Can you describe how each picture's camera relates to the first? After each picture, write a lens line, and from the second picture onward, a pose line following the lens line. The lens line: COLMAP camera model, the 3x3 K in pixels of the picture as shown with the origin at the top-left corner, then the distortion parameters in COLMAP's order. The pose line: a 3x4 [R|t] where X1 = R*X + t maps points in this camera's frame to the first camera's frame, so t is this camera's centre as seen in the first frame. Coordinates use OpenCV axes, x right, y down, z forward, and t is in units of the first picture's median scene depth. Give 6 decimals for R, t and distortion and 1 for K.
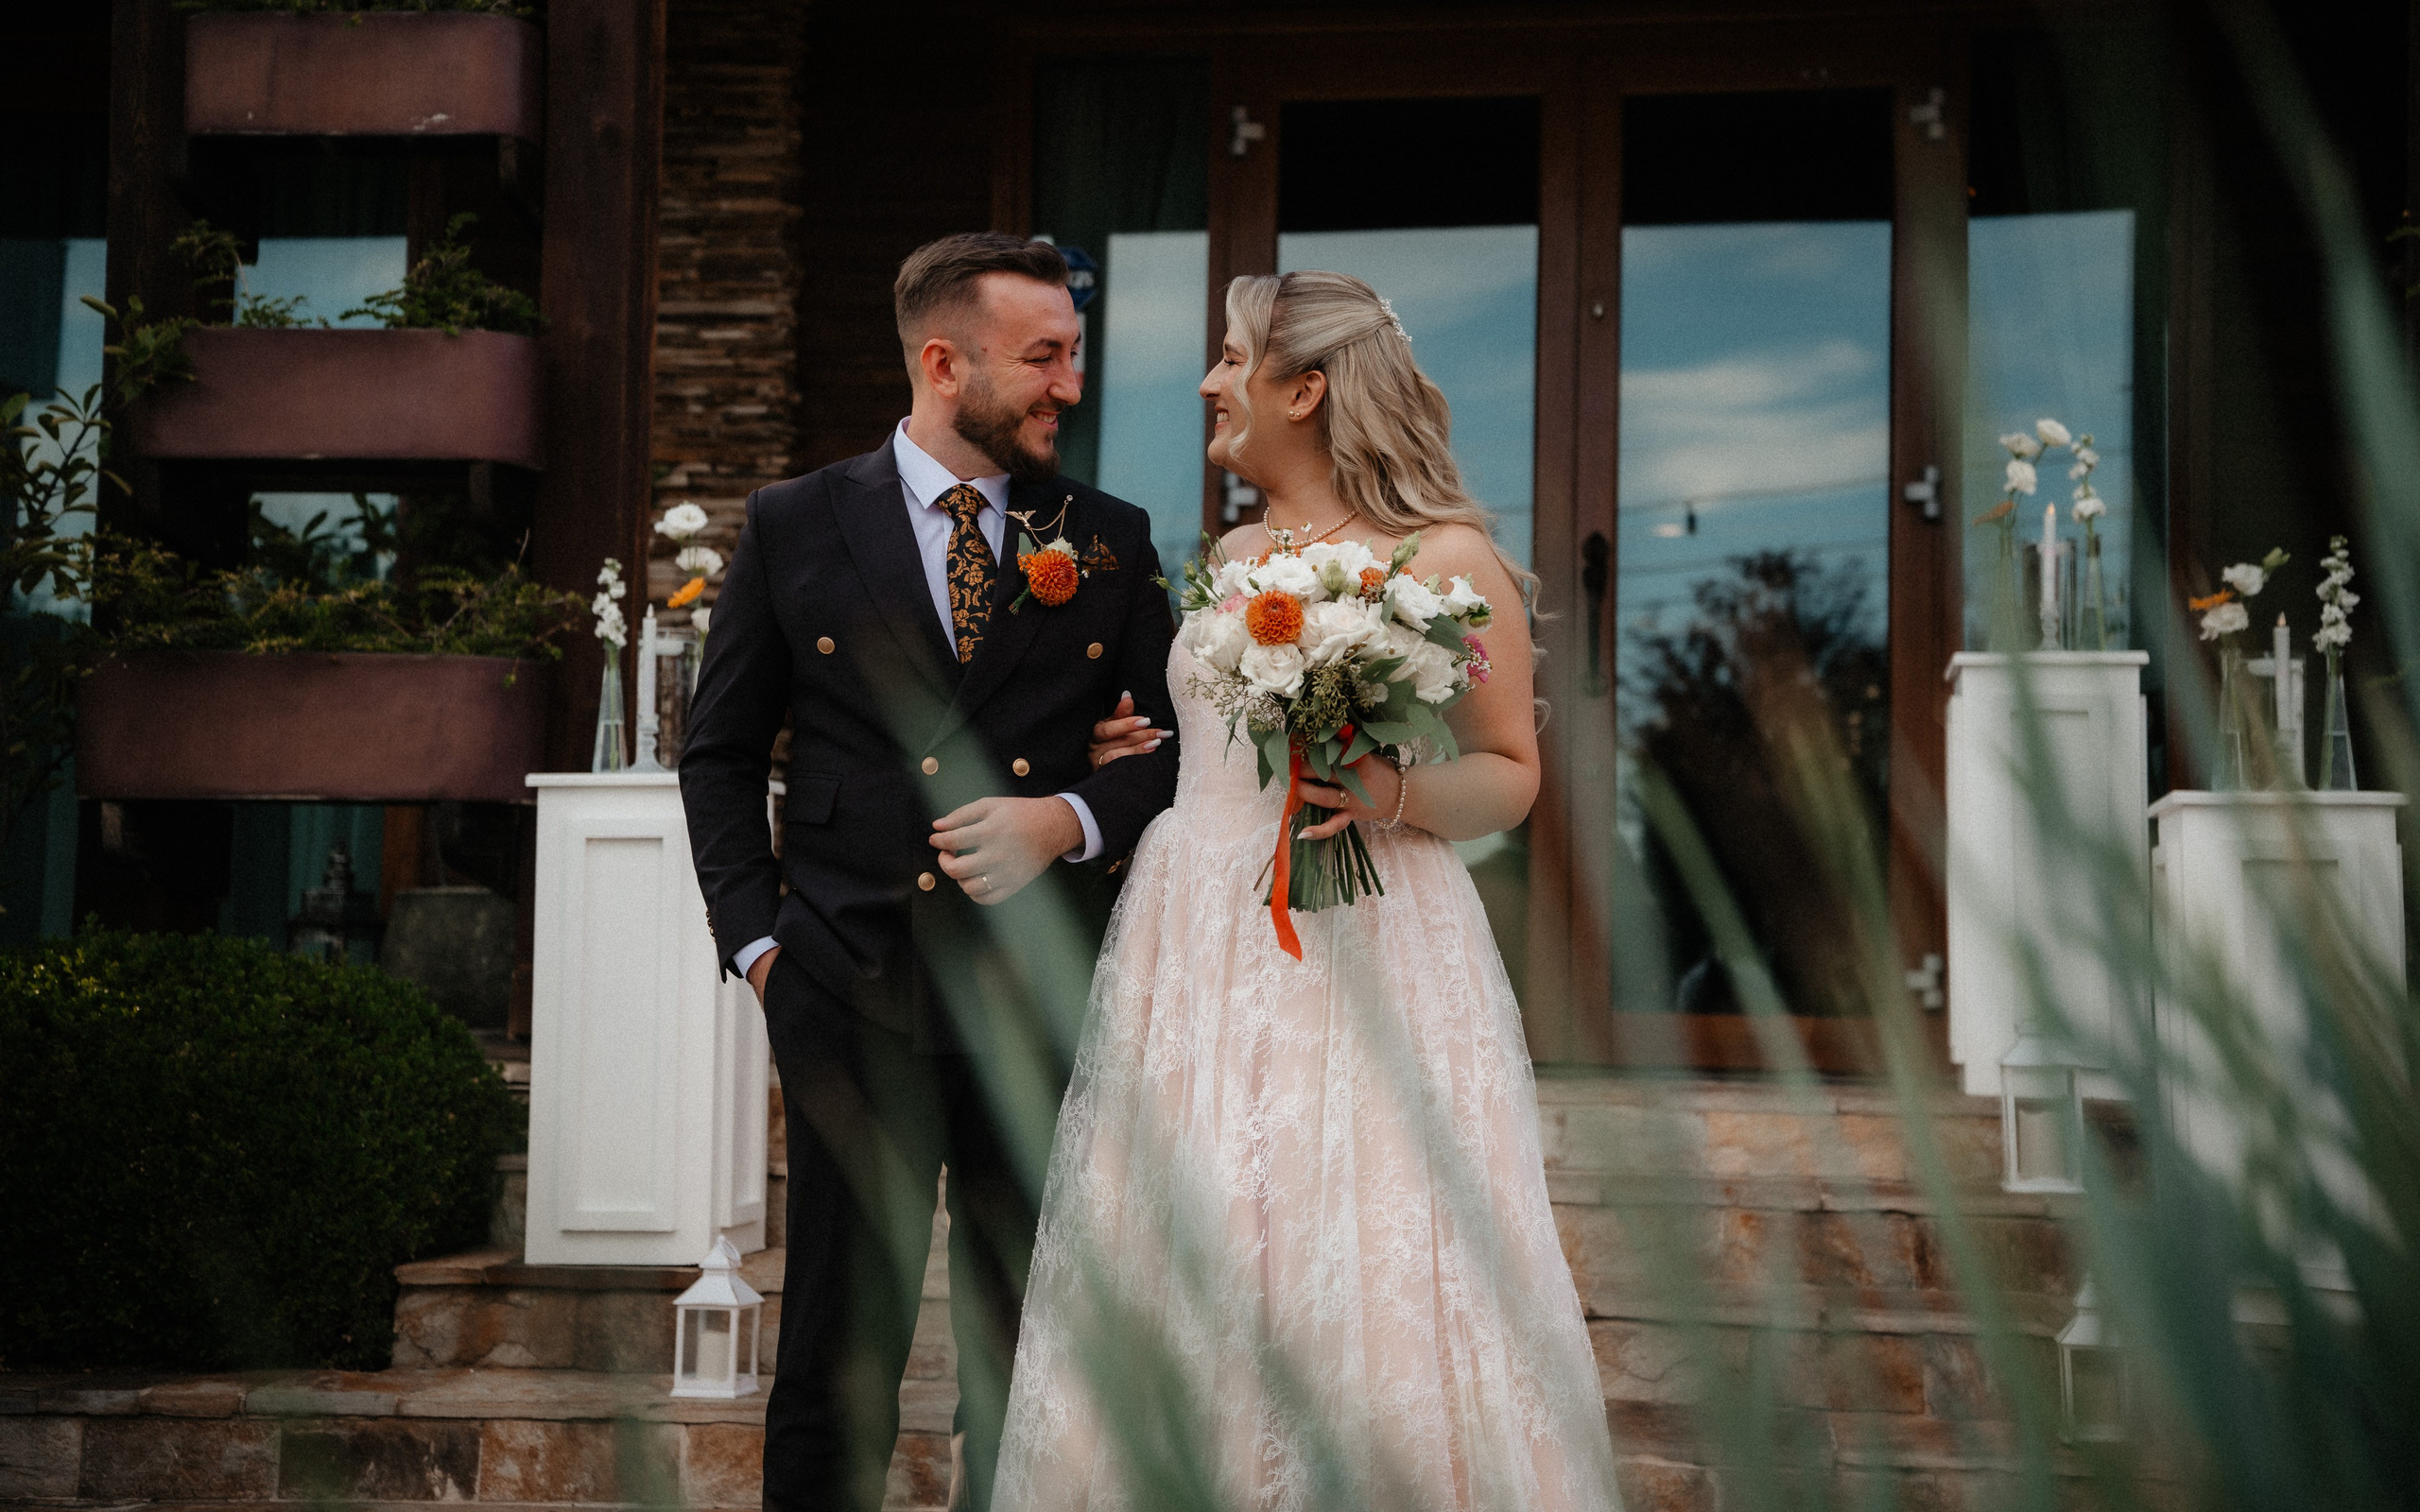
lens RADIAL K [[3396.2, 0, 1211.0], [0, 3396.2, 807.0], [0, 0, 1]] dist [0.134975, 0.764208]
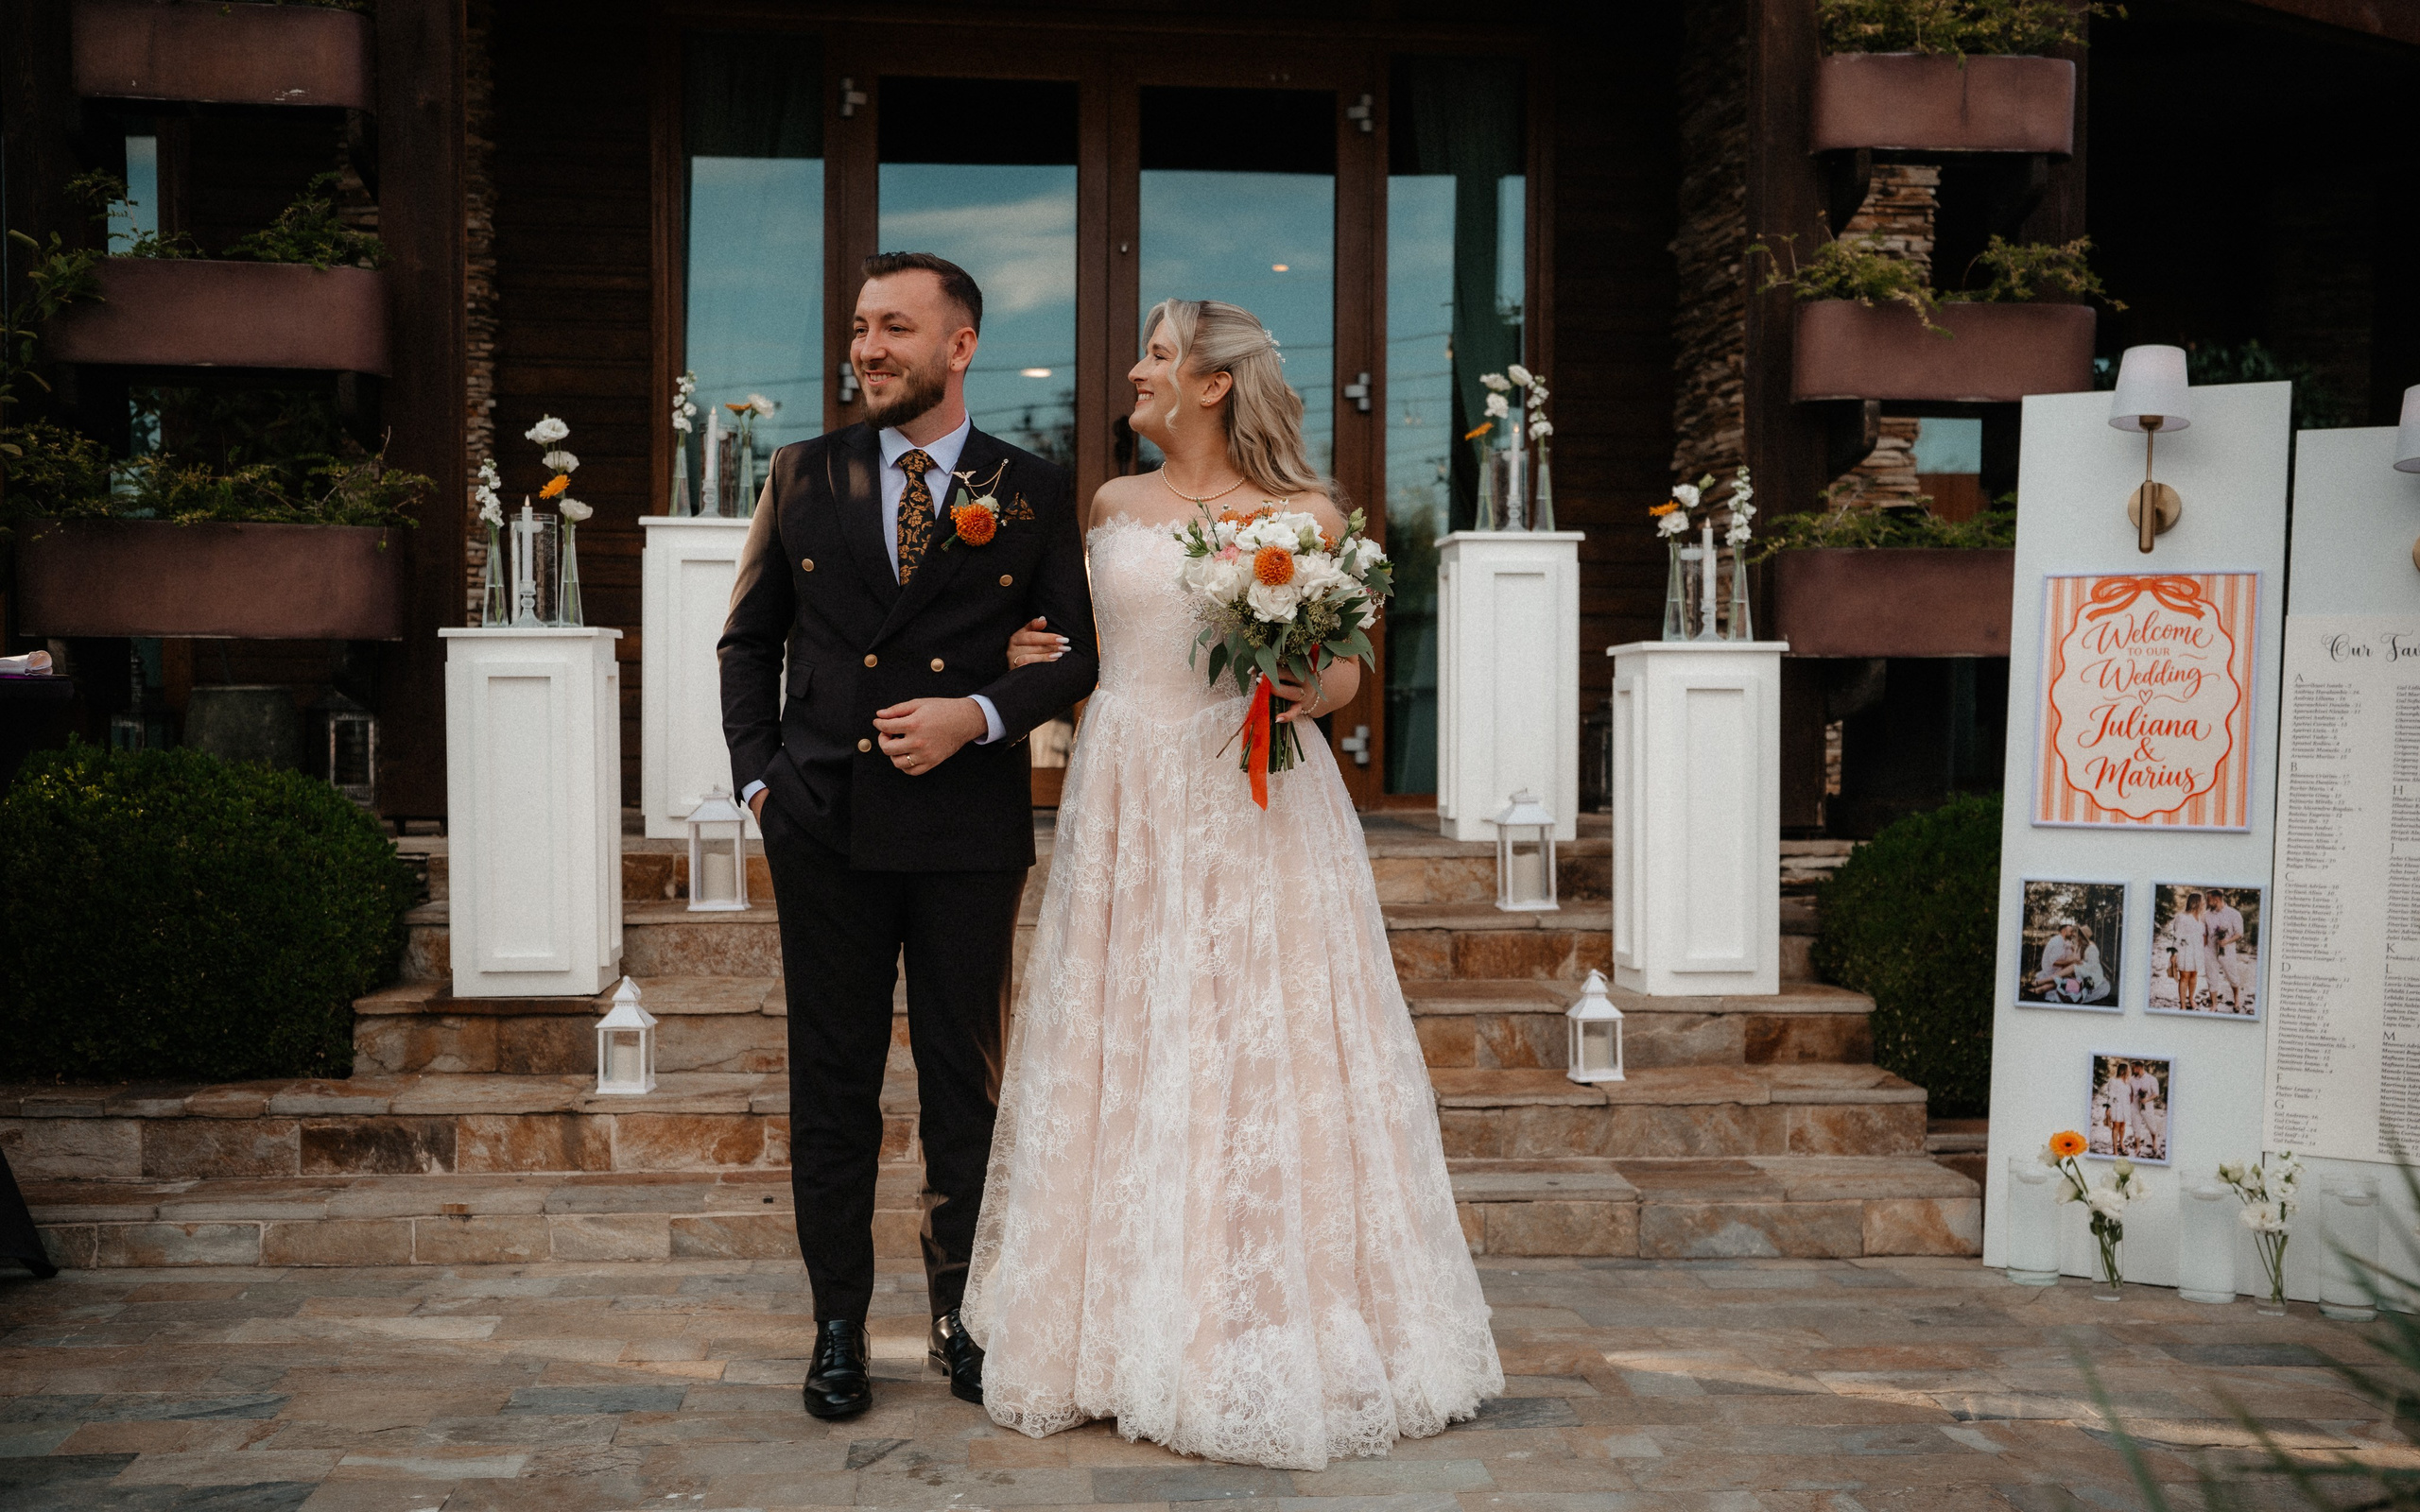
lens RADIAL K [[2571.1, 0, 1209.1], [0, 2571.1, 877.7], [0, 0, 1]] dist [0.011274, 0.237953]
pose [[0.976927, -0.024889, 0.212116, -0.125212], [-0.000165, 0.993098, 0.117288, -0.030661], [-0.213572, -0.114617, 0.970180, -0.030183]]
